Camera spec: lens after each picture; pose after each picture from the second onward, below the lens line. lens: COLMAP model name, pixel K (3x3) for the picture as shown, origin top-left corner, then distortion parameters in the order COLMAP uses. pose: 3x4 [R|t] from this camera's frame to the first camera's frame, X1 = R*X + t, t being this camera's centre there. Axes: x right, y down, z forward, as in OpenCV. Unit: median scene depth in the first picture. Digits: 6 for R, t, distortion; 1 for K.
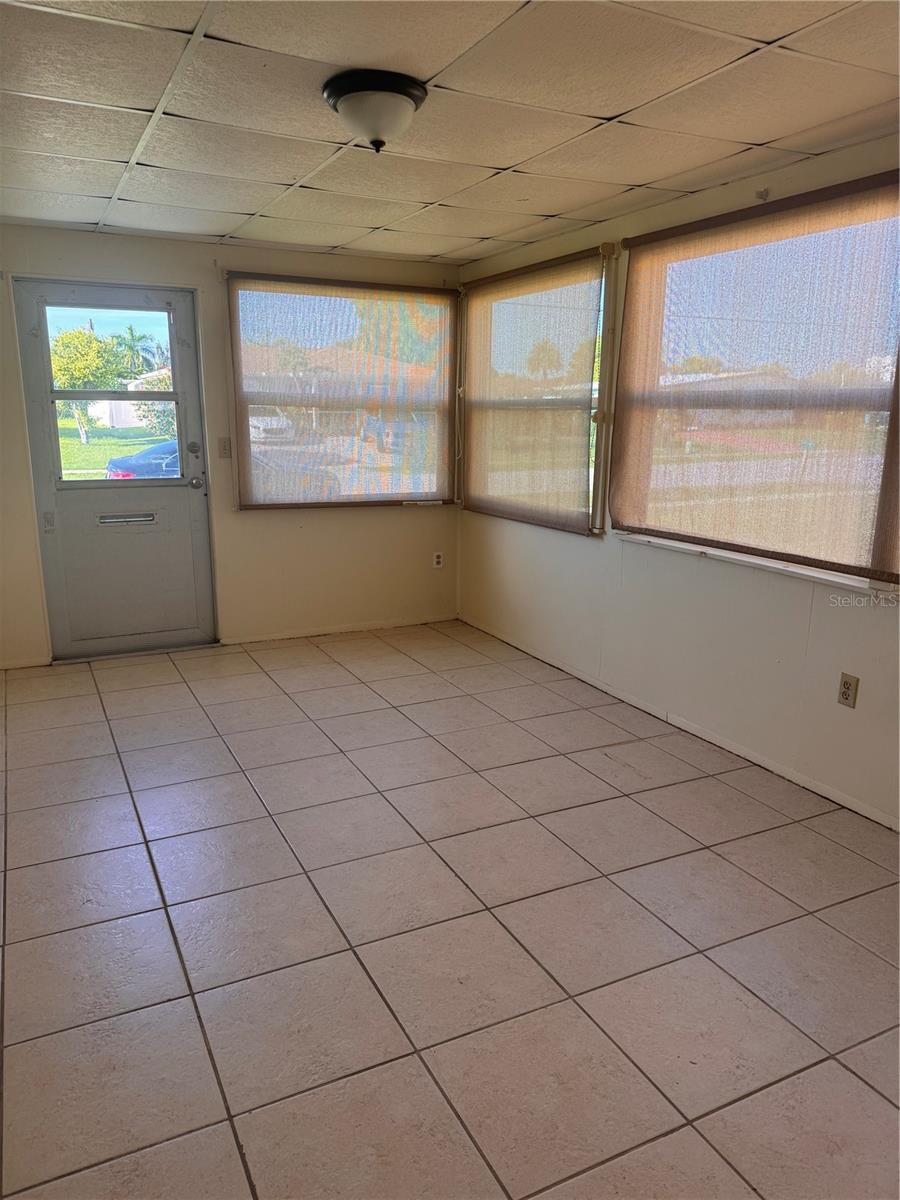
lens RADIAL K [[843.4, 0, 446.3], [0, 843.4, 606.2], [0, 0, 1]] dist [0.037205, -0.051639]
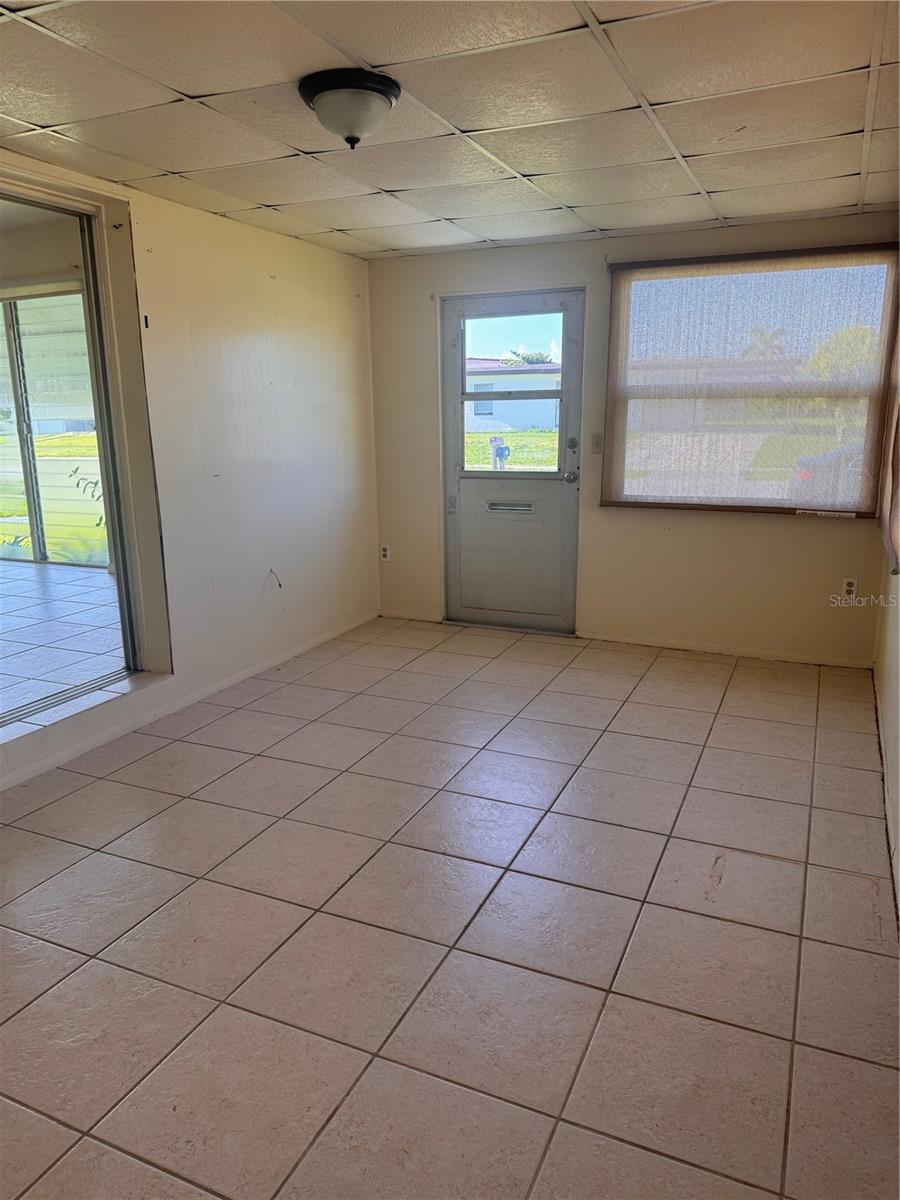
lens RADIAL K [[843.4, 0, 459.8], [0, 843.4, 631.6], [0, 0, 1]] dist [0.037205, -0.051639]
pose [[0.613063, 0.187348, -0.767499, 0.457646], [-0.163033, 0.980567, 0.109131, -0.052083], [0.773029, 0.058223, 0.631693, 0.254834]]
